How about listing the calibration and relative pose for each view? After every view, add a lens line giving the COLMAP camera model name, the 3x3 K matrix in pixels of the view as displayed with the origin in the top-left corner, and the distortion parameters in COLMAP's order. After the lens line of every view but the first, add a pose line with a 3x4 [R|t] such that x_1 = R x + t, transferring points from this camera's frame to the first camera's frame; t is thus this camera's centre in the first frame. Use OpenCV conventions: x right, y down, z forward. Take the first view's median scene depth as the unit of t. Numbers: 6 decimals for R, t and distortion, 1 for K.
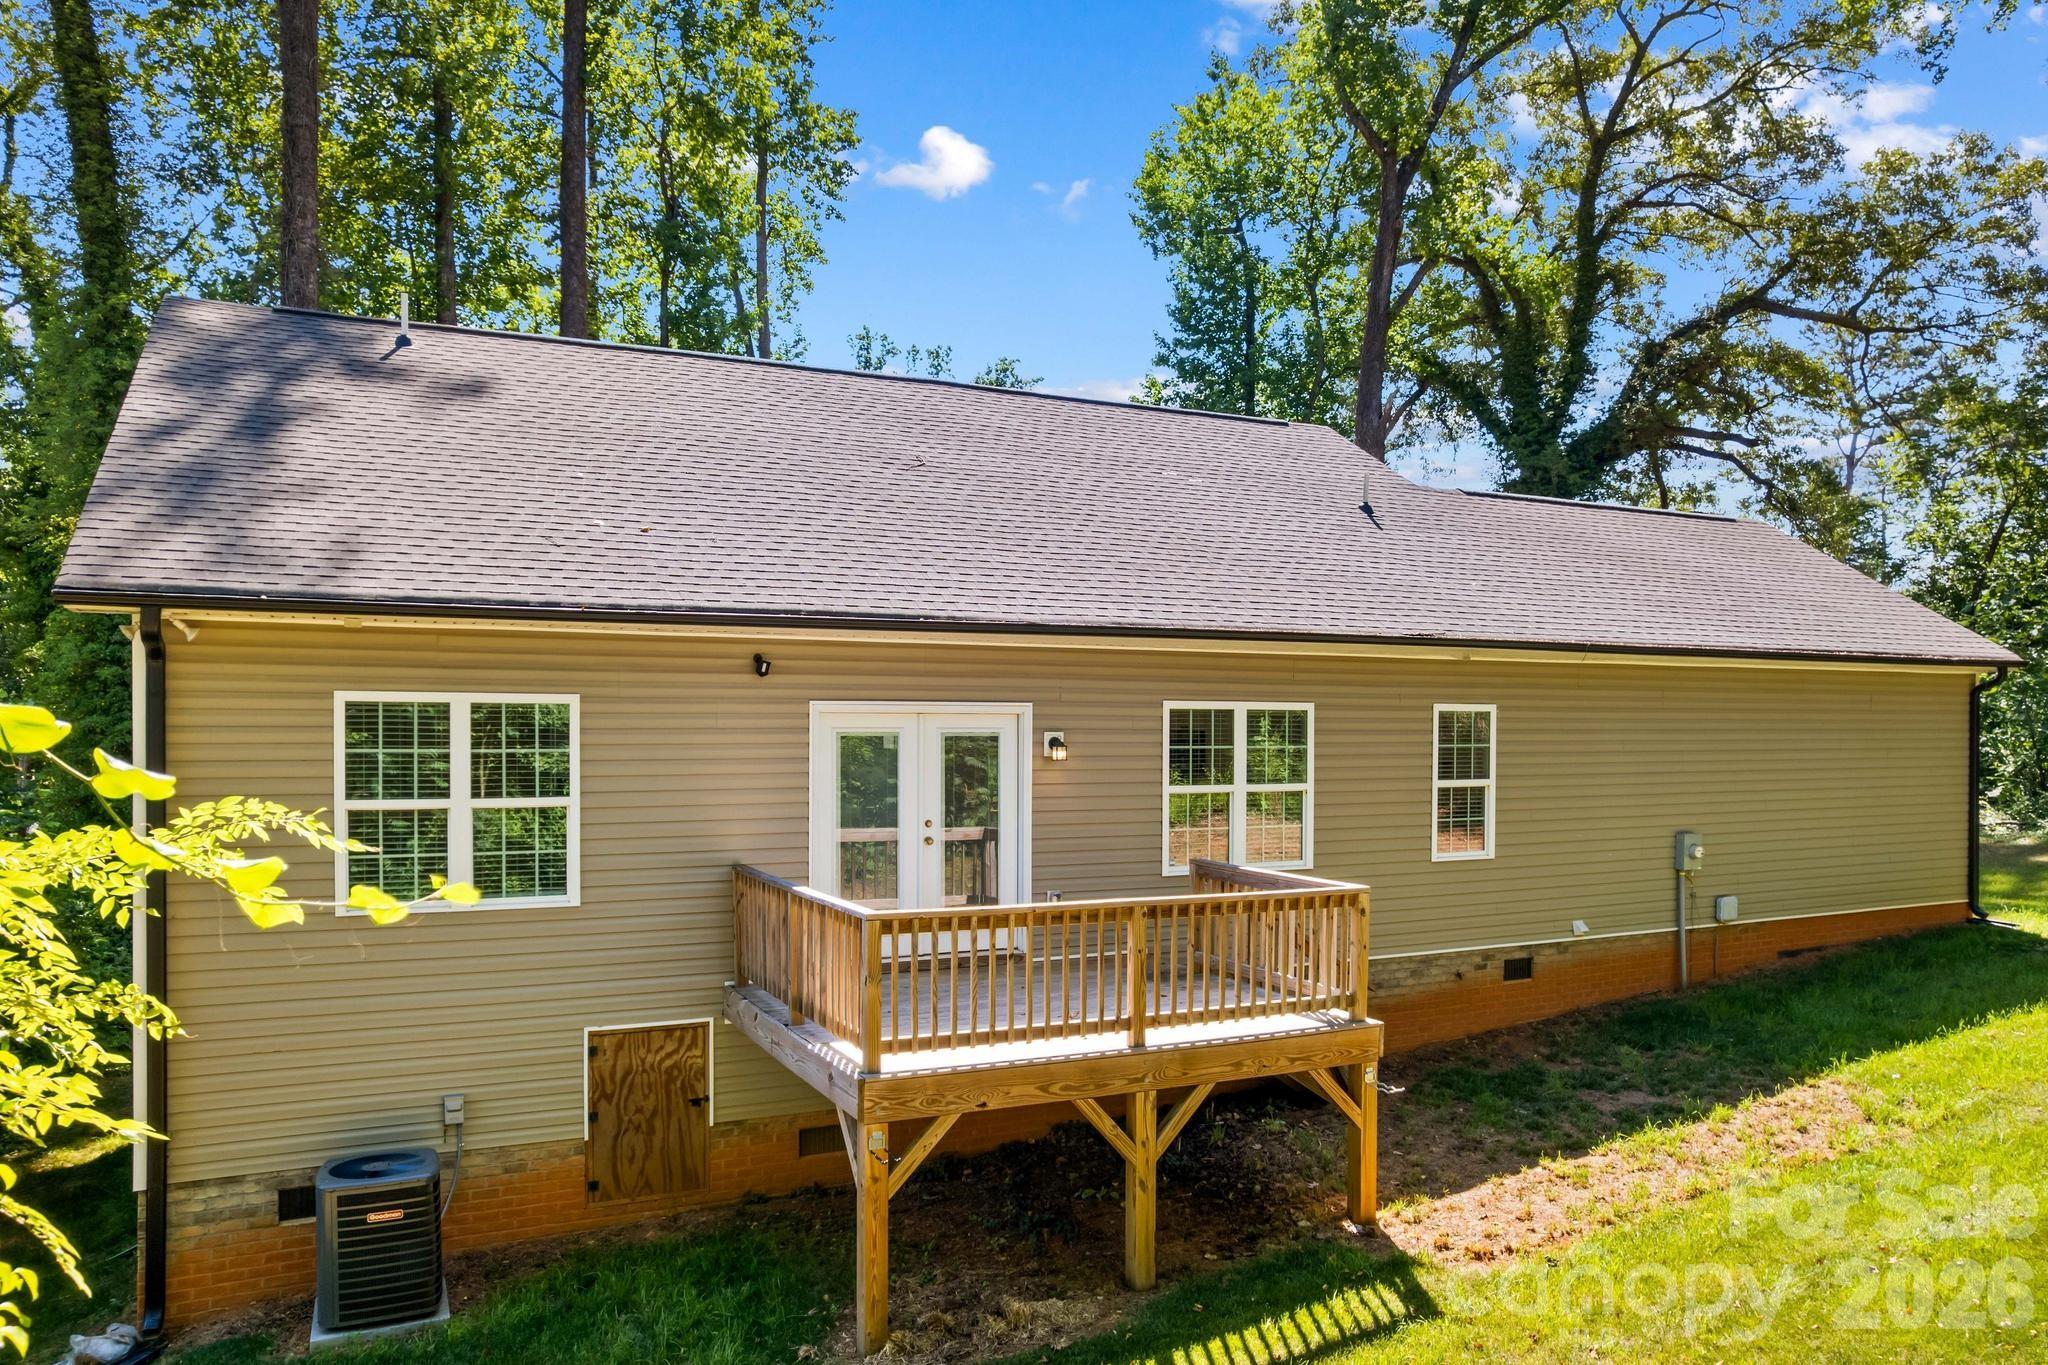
lens RADIAL K [[1457.9, 0, 1025.3], [0, 1457.9, 699.6], [0, 0, 1]] dist [-0.046267, -0.001881]
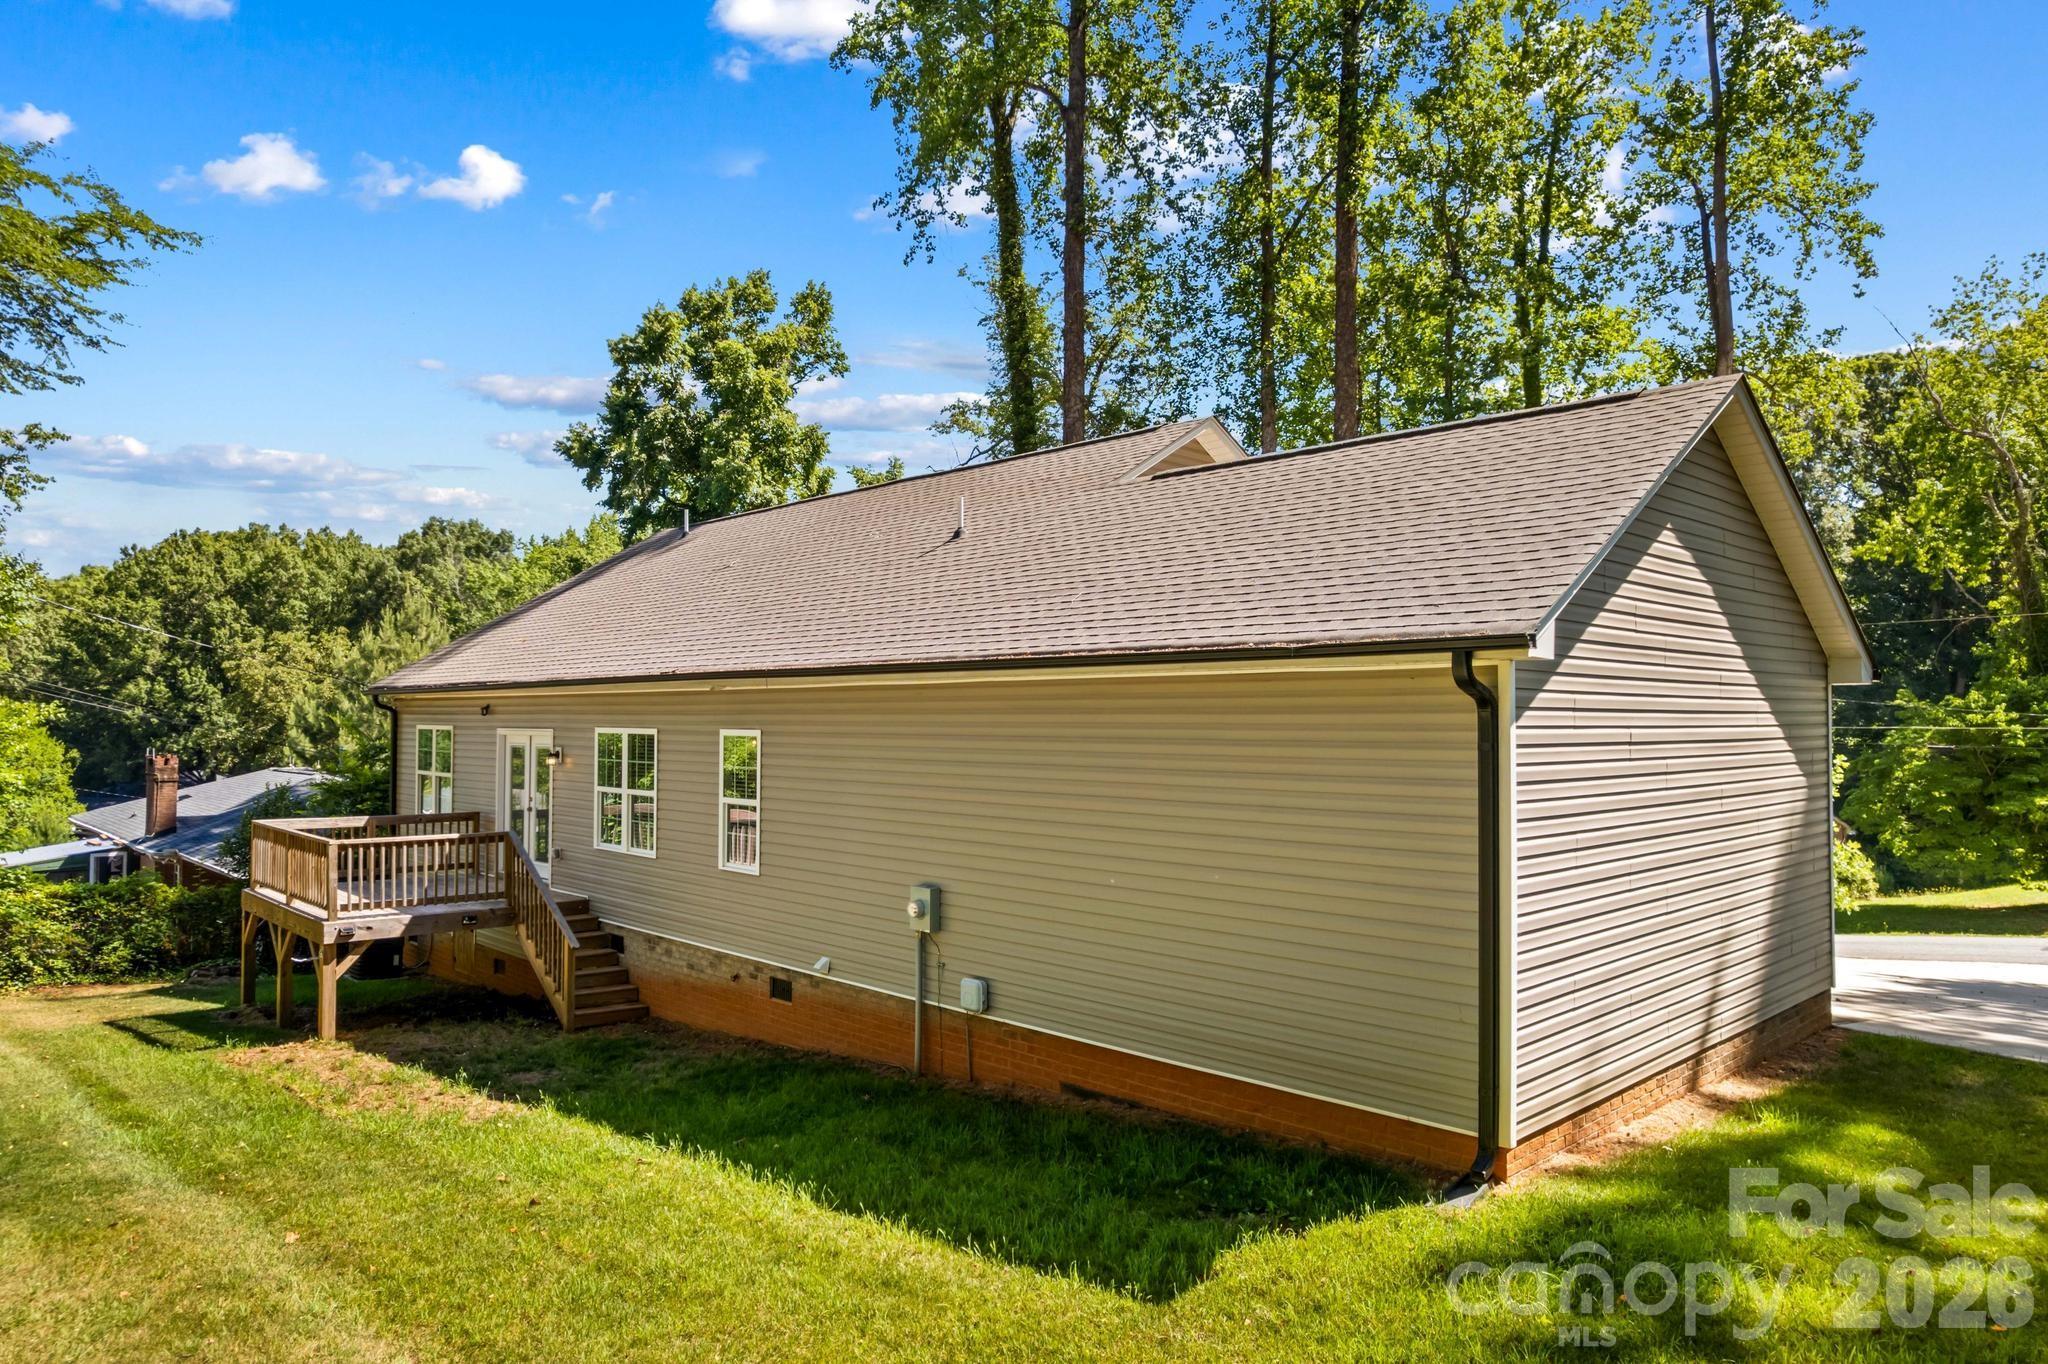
lens RADIAL K [[1299.3, 0, 1034.2], [0, 1299.3, 675.9], [0, 0, 1]] dist [-0.055659, 0.046092]
pose [[0.299488, -0.040136, -0.953256, 1.427867], [0.005664, 0.999172, -0.040289, 0.003303], [0.954083, 0.006666, 0.299467, 1.006204]]
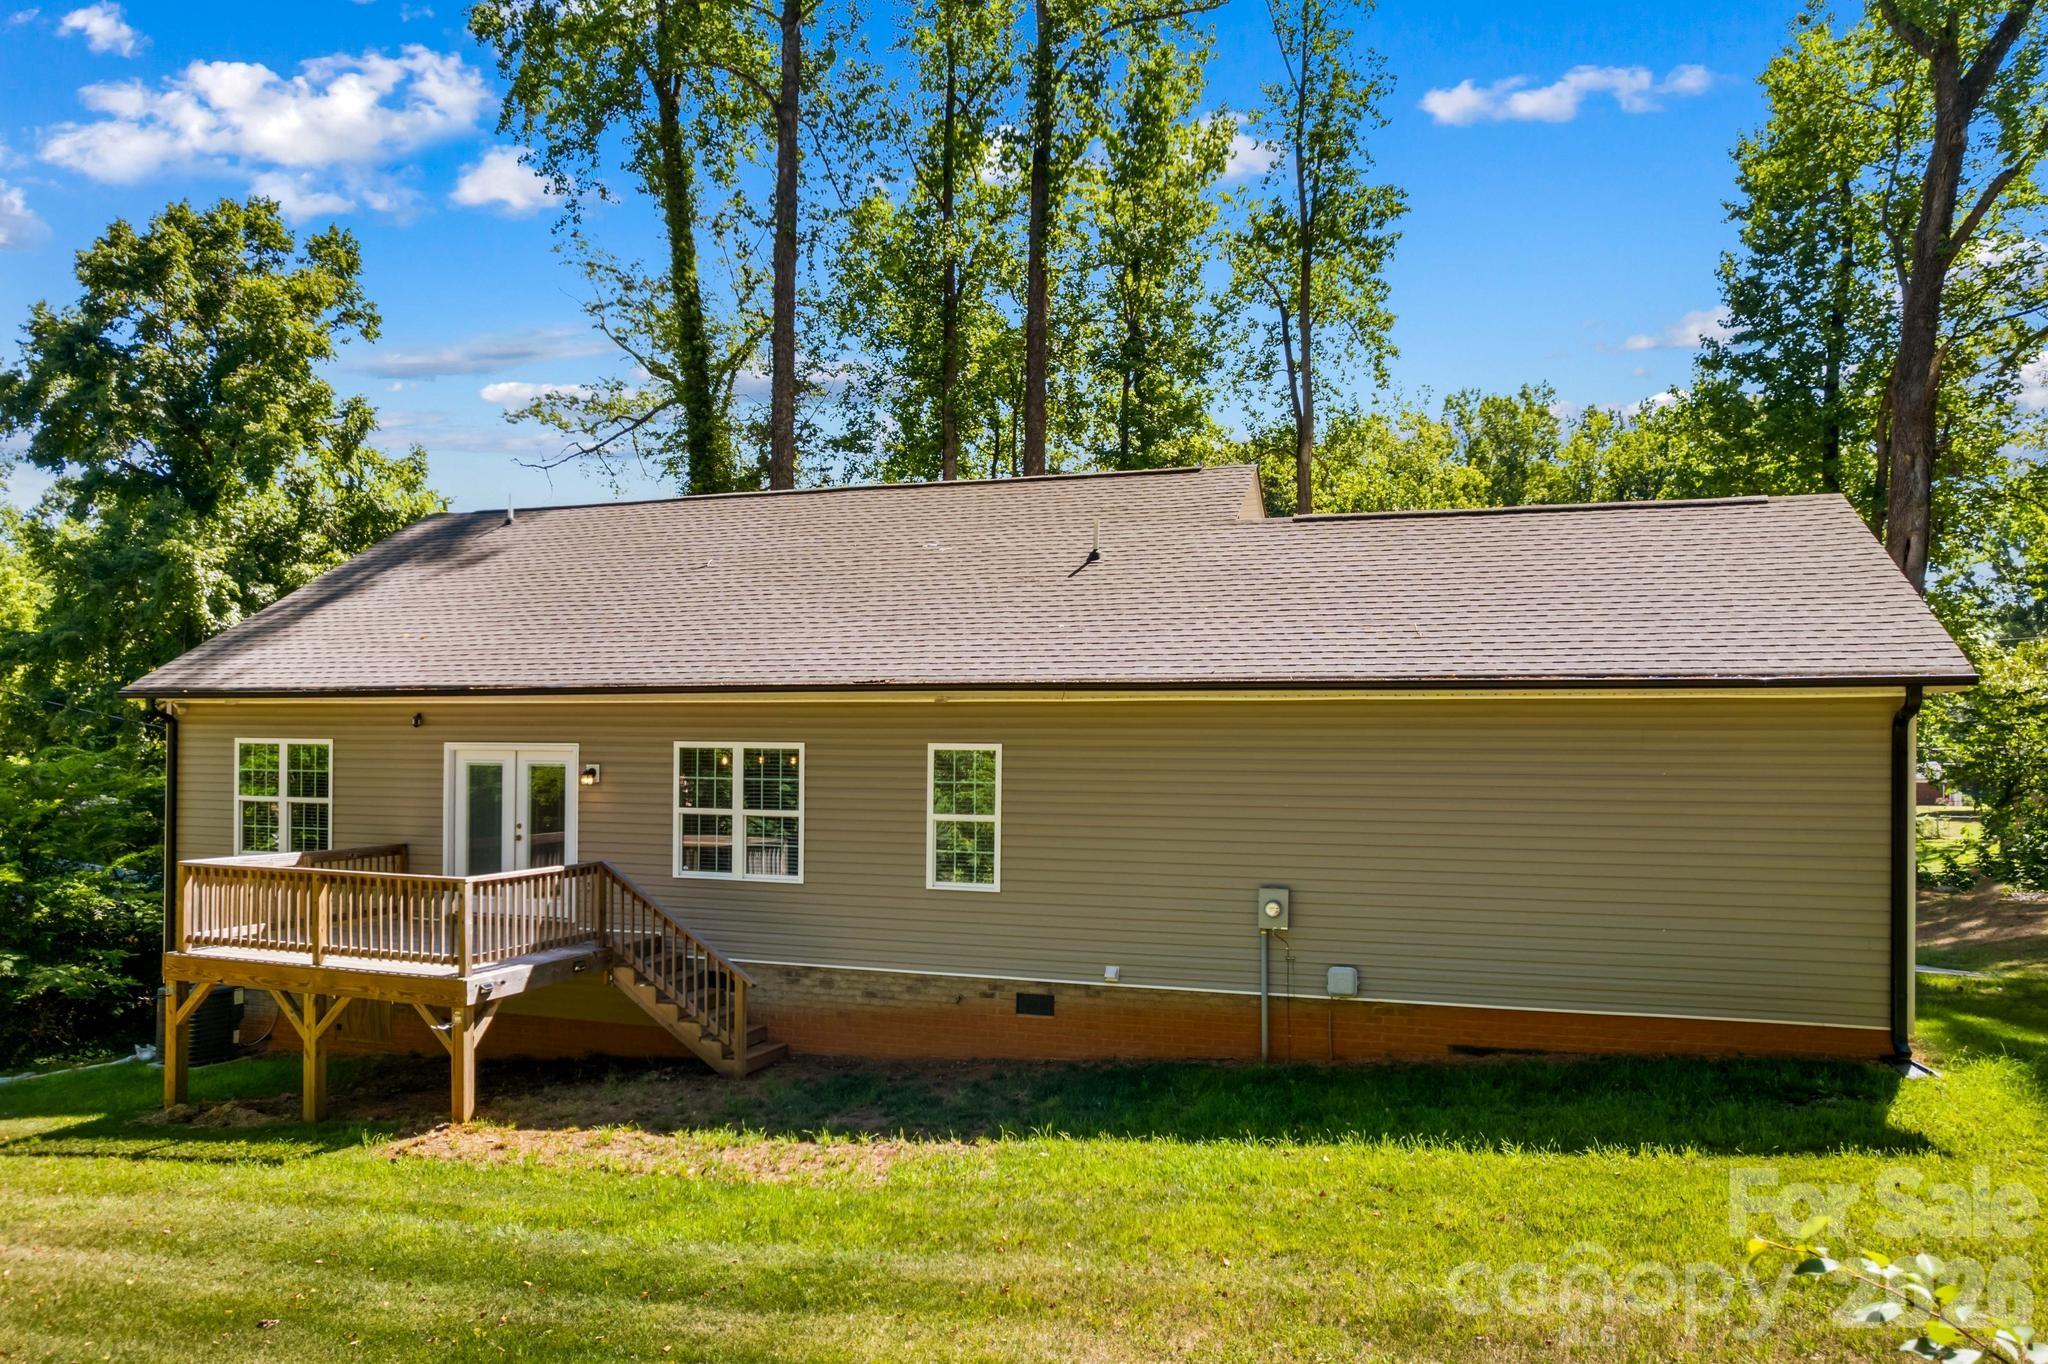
lens RADIAL K [[1299.3, 0, 1015.1], [0, 1299.3, 745.7], [0, 0, 1]] dist [-0.055659, 0.046092]
pose [[0.712952, -0.004196, -0.701200, 1.088023], [0.002393, 0.999991, -0.003551, 0.008962], [0.701209, 0.000854, 0.712956, 0.384023]]
